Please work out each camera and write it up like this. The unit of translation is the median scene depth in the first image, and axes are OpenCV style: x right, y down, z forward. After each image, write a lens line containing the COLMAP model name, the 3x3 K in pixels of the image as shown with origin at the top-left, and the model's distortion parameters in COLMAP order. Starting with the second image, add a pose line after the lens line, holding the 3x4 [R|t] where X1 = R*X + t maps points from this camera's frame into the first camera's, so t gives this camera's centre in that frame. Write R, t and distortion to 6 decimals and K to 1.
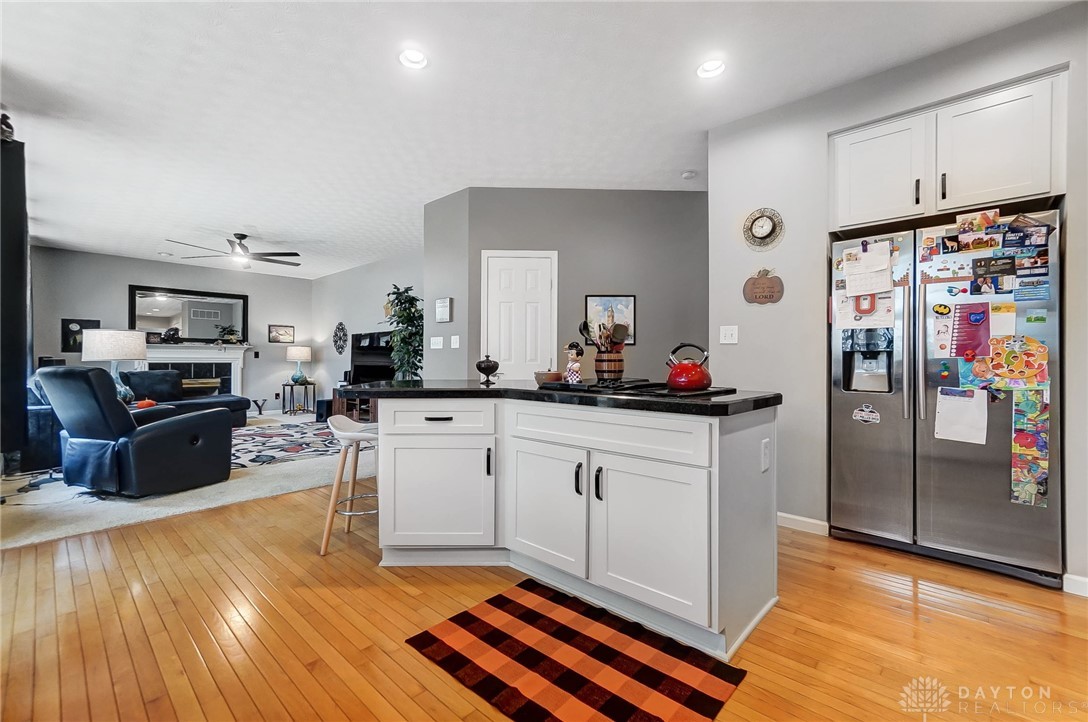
lens RADIAL K [[467.5, 0, 540.2], [0, 467.5, 352.0], [0, 0, 1]] dist [0.000301, 0.000526]
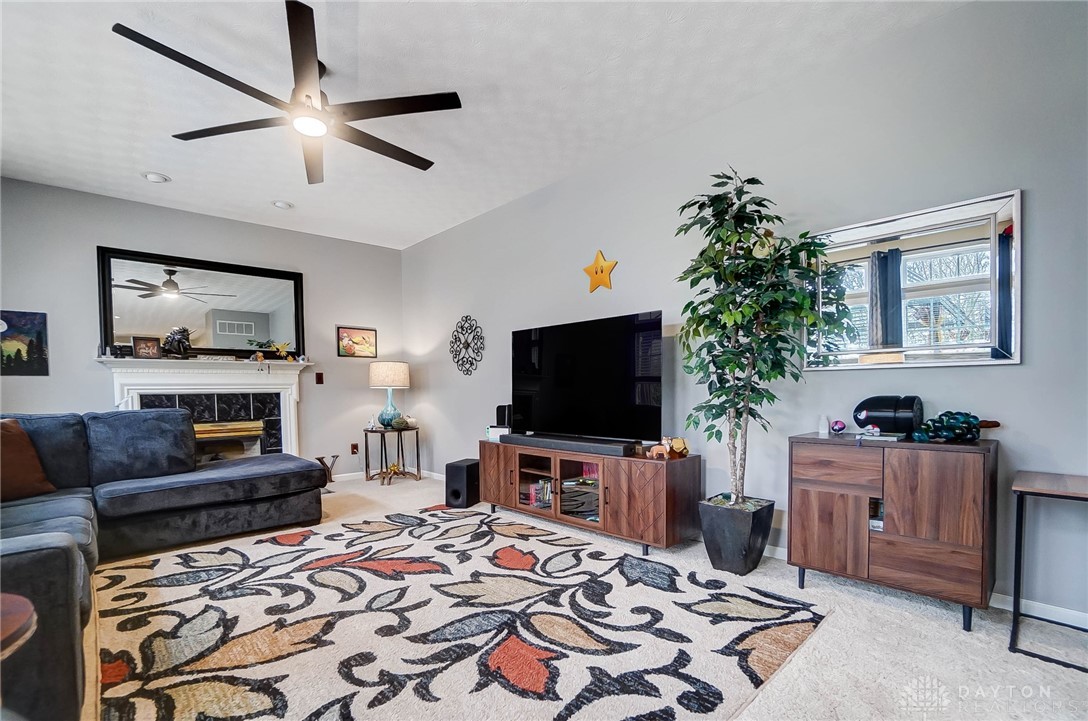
lens RADIAL K [[499.6, 0, 533.7], [0, 499.6, 407.1], [0, 0, 1]] dist [-0.036228, 0.002849]
pose [[0.996840, -0.009588, -0.078854, -0.310180], [0.013796, 0.998499, 0.052997, 0.012988], [0.078228, -0.053917, 0.995476, 0.431906]]
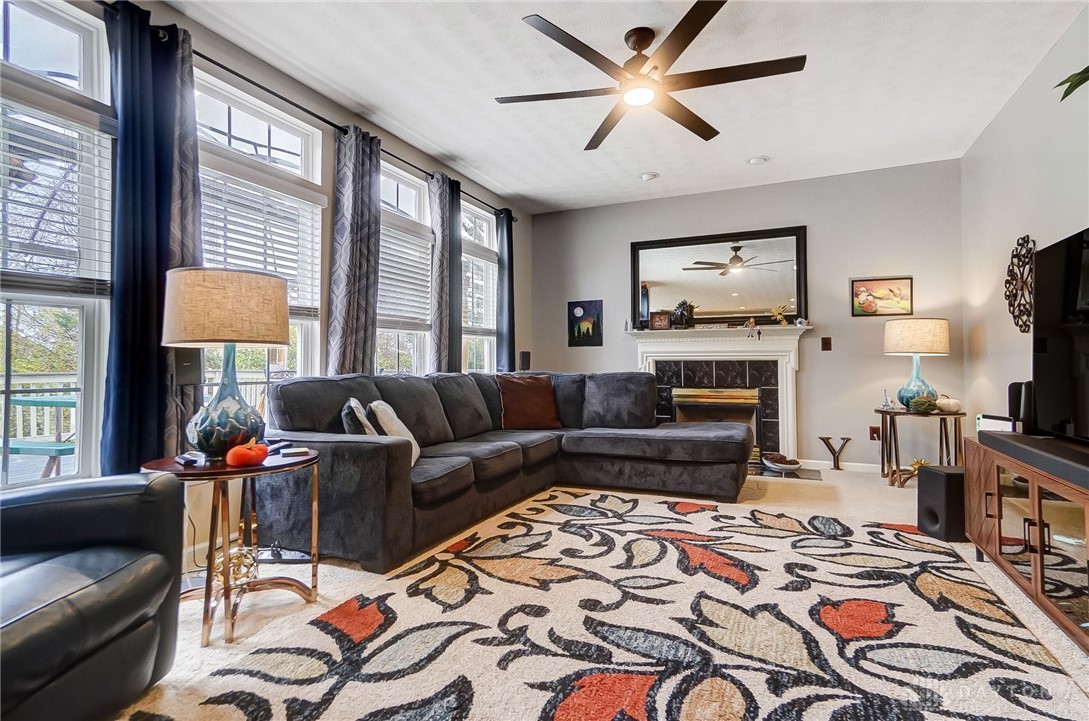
lens RADIAL K [[546.3, 0, 538.3], [0, 546.3, 355.6], [0, 0, 1]] dist [0.019552, 0.003162]
pose [[0.315338, -0.017572, -0.948817, -0.166396], [0.016820, 0.999775, -0.012925, 0.021228], [0.948830, -0.011884, 0.315563, 0.557810]]
